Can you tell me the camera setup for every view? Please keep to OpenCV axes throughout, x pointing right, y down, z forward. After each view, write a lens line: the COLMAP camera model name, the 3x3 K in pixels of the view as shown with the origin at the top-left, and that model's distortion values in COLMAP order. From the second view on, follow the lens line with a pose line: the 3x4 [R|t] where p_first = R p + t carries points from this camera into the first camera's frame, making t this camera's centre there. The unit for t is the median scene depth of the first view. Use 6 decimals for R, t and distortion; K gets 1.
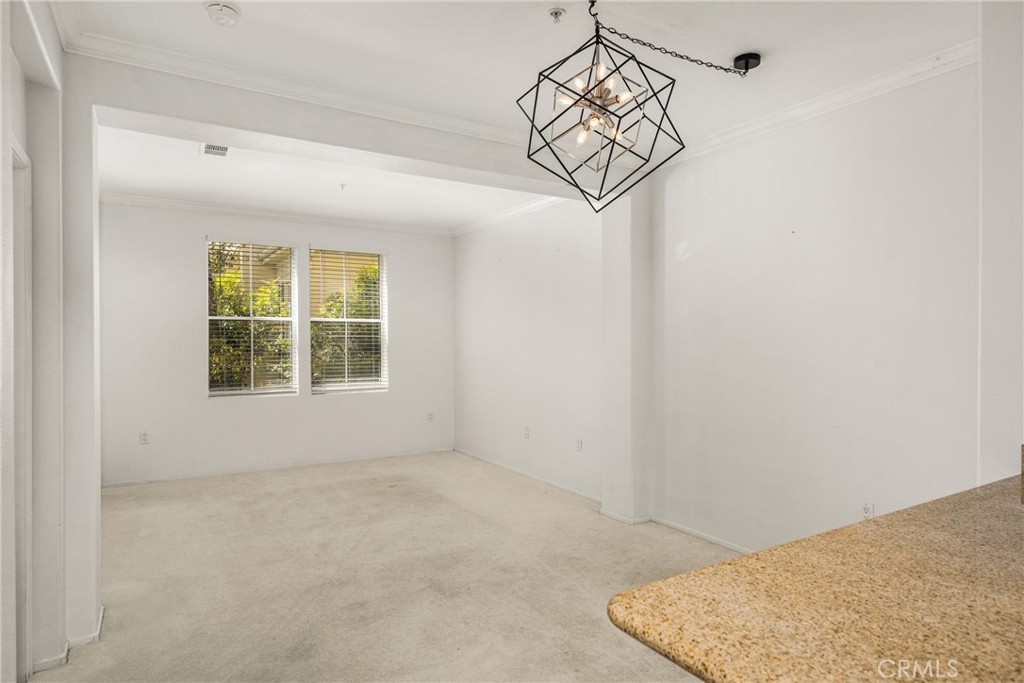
lens RADIAL K [[593.8, 0, 512.4], [0, 593.8, 341.4], [0, 0, 1]] dist [0.002982, 0.000619]
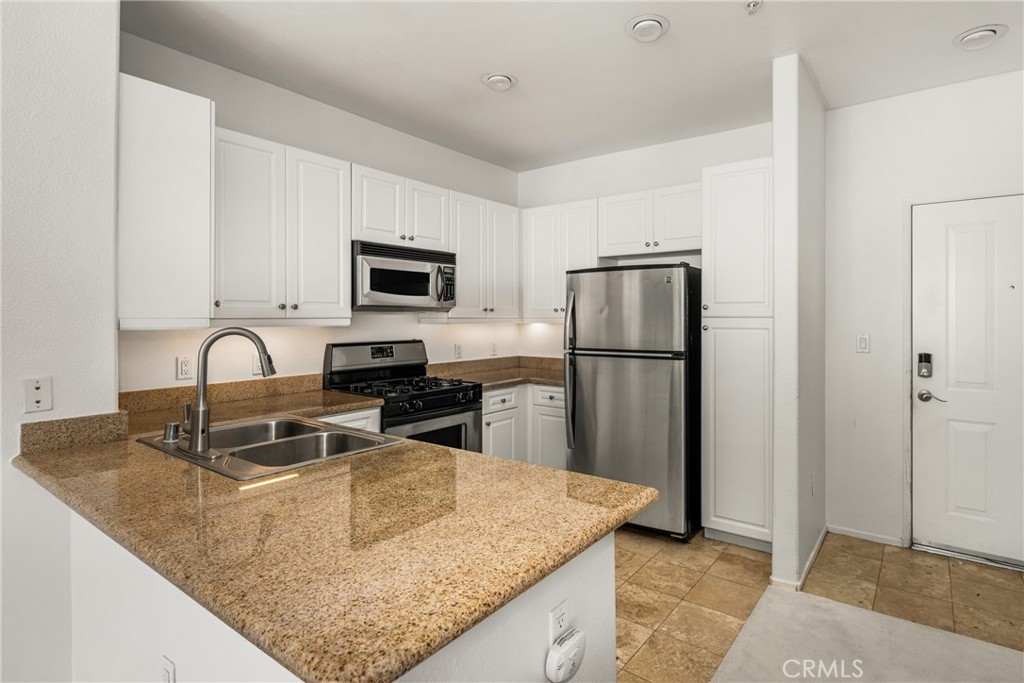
lens RADIAL K [[515.1, 0, 557.3], [0, 515.1, 314.7], [0, 0, 1]] dist [0.007187, -0.001540]
pose [[-0.390078, 0.000638, 0.920782, -0.372759], [-0.001668, 0.999998, -0.001400, -0.008884], [-0.920780, -0.002081, -0.390076, 0.720167]]
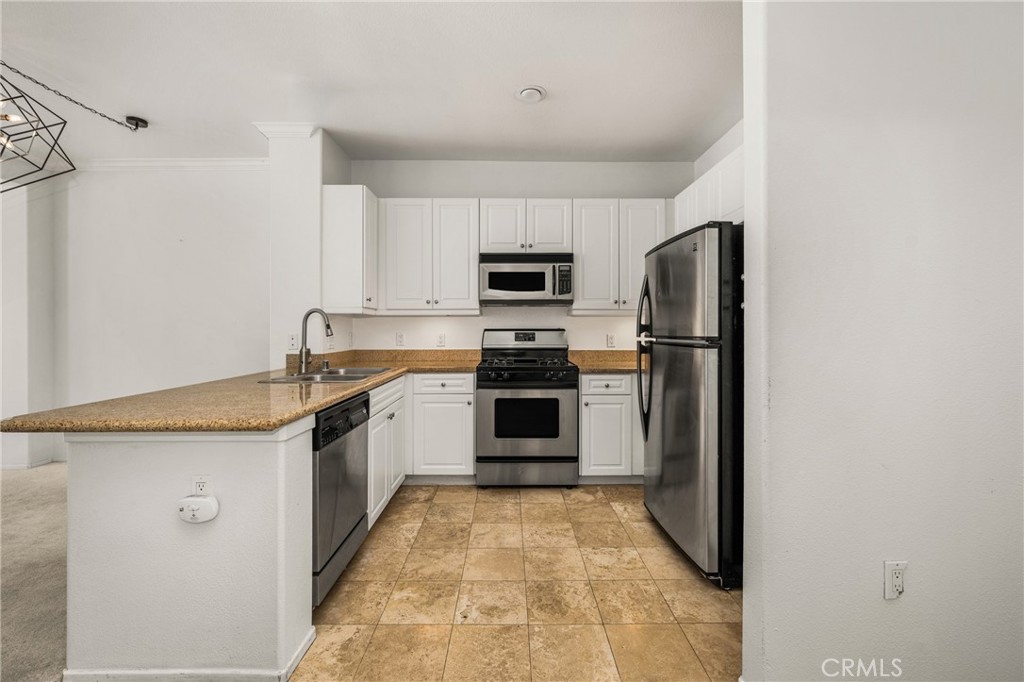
lens RADIAL K [[427.9, 0, 510.3], [0, 427.9, 327.3], [0, 0, 1]] dist [0.000735, -0.000503]
pose [[0.511802, -0.001880, 0.859101, -0.111145], [0.002011, 0.999997, 0.000991, 0.103628], [-0.859101, 0.001220, 0.511805, -0.729007]]
